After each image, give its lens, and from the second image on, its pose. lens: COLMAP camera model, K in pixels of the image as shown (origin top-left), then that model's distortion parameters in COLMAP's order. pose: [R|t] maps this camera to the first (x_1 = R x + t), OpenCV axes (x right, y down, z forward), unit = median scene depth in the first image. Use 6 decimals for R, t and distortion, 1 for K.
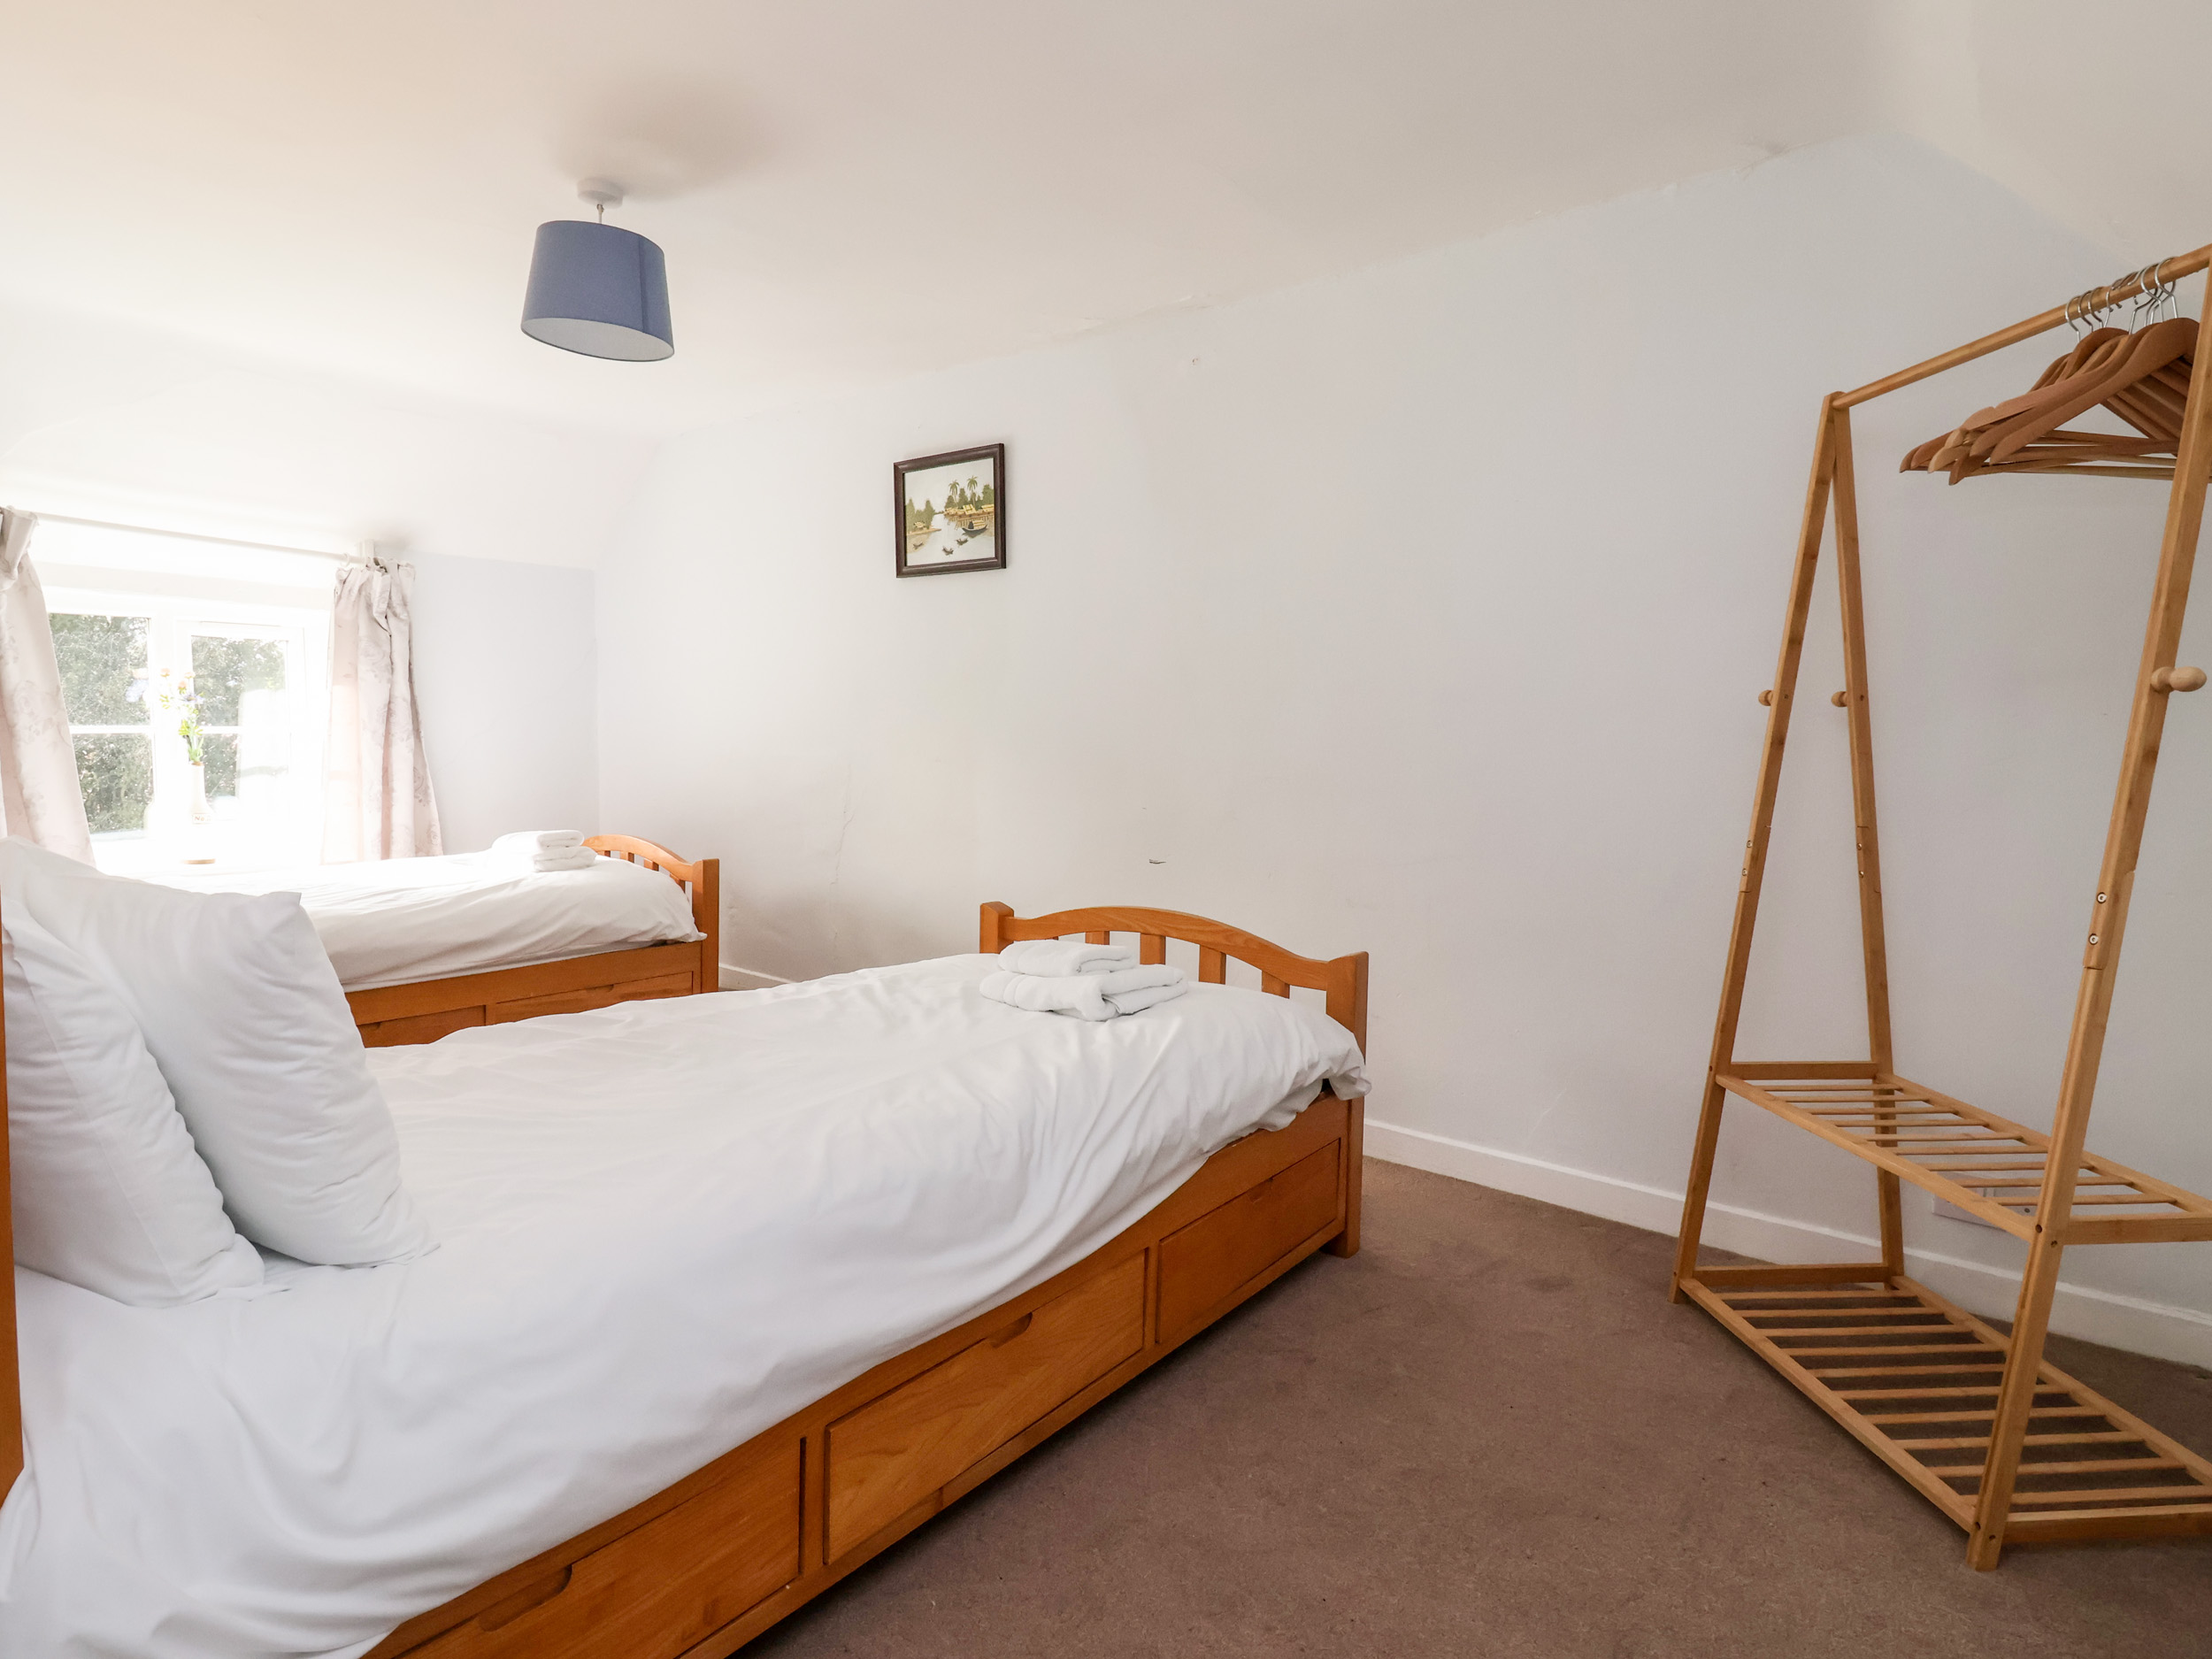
lens RADIAL K [[1164.4, 0, 1106.0], [0, 1164.4, 829.5], [0, 0, 1]] dist [-0.003996, -0.001383]
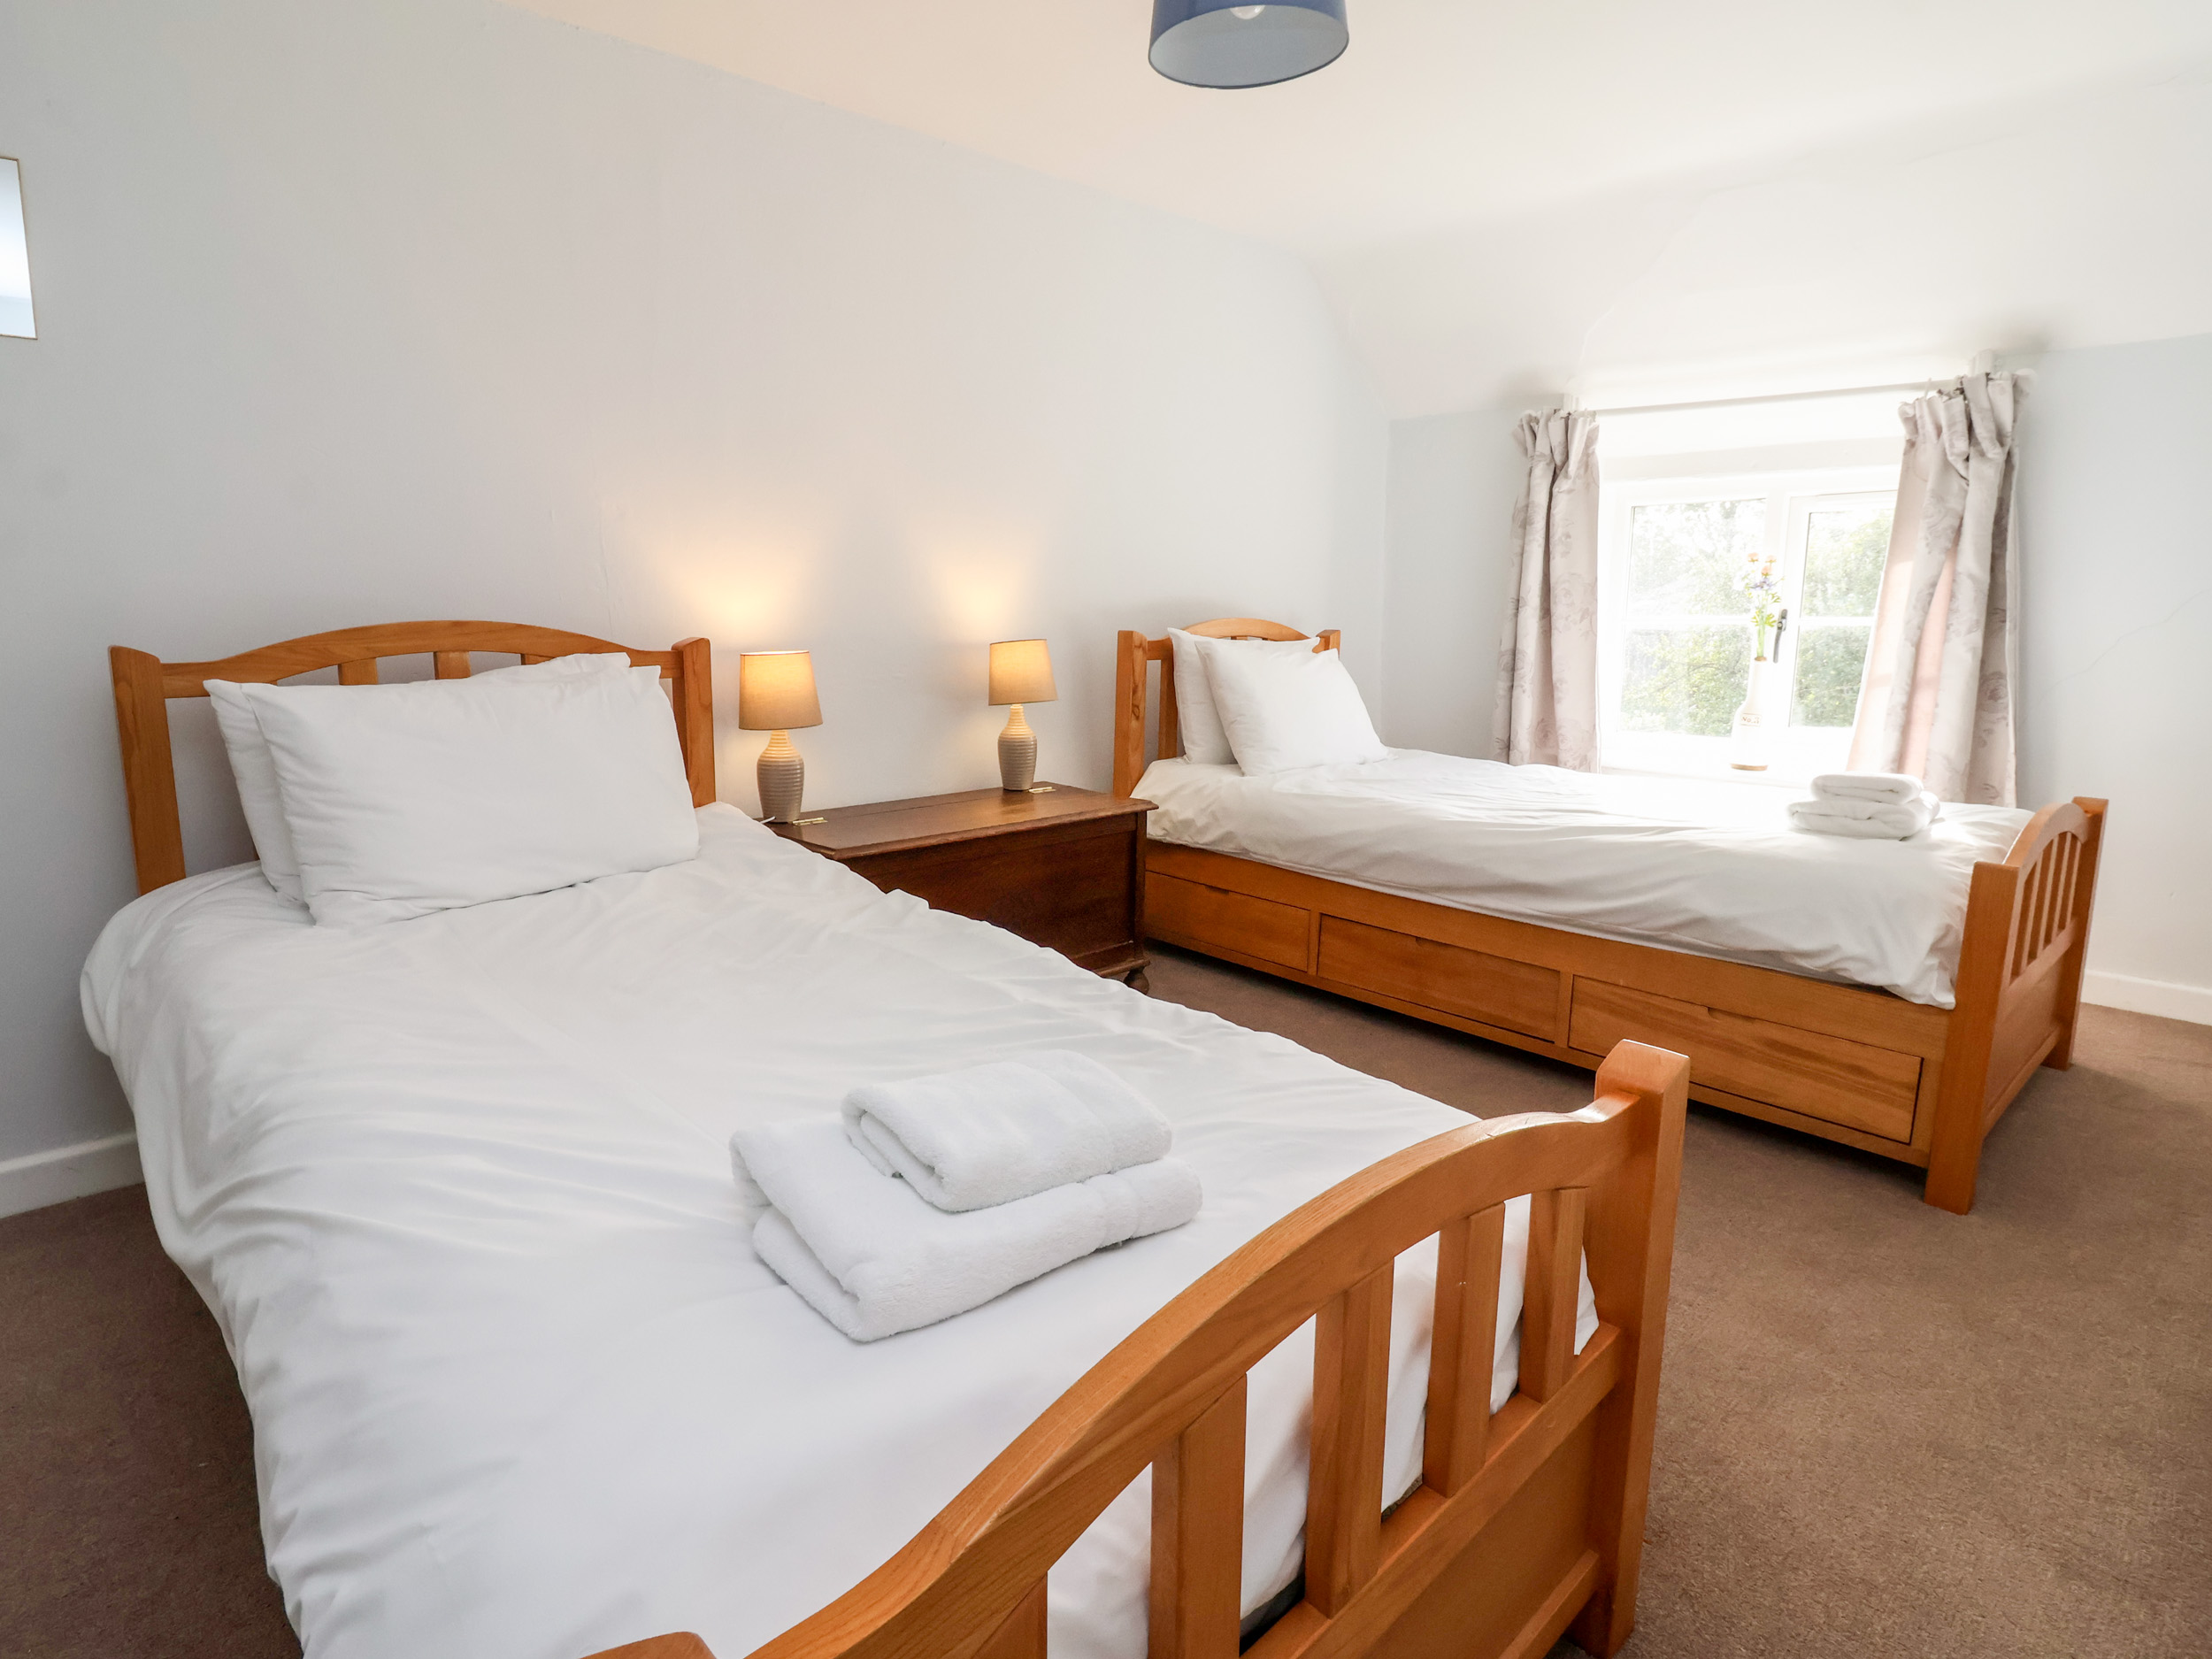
lens RADIAL K [[1164.4, 0, 1106.0], [0, 1164.4, 829.5], [0, 0, 1]] dist [-0.003996, -0.001383]
pose [[-0.133223, 0.165784, -0.977122, 0.185365], [-0.093356, 0.979428, 0.178903, -0.038969], [0.986679, 0.115054, -0.115005, 0.592522]]
